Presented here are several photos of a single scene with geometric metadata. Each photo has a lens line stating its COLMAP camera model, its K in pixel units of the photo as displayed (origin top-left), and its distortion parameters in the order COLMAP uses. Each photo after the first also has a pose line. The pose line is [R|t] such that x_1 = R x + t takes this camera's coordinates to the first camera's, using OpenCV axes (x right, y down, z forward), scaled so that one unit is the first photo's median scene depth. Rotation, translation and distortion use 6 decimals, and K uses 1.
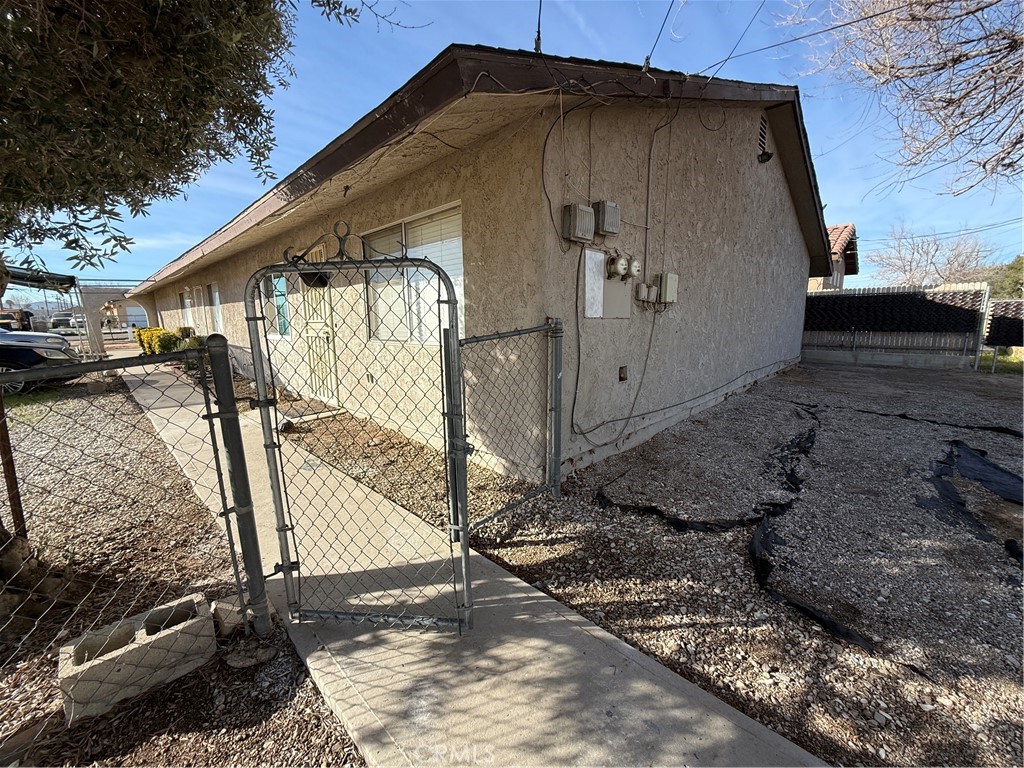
lens RADIAL K [[409.1, 0, 512.0], [0, 409.1, 384.0], [0, 0, 1]] dist [-0.001856, 0.000077]
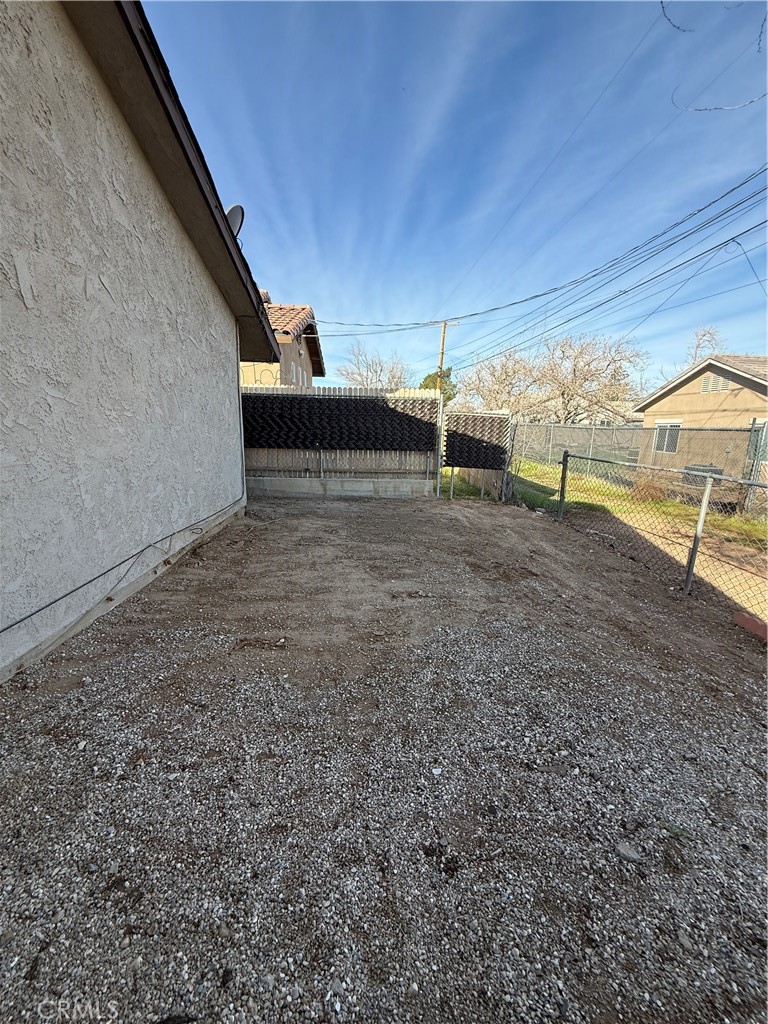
lens RADIAL K [[409.1, 0, 384.0], [0, 409.1, 512.0], [0, 0, 1]] dist [-0.001856, 0.000077]
pose [[0.695749, -0.131824, 0.706084, 0.436670], [0.085426, 0.991224, 0.100883, -0.089985], [-0.713187, -0.009871, 0.700905, 0.461627]]
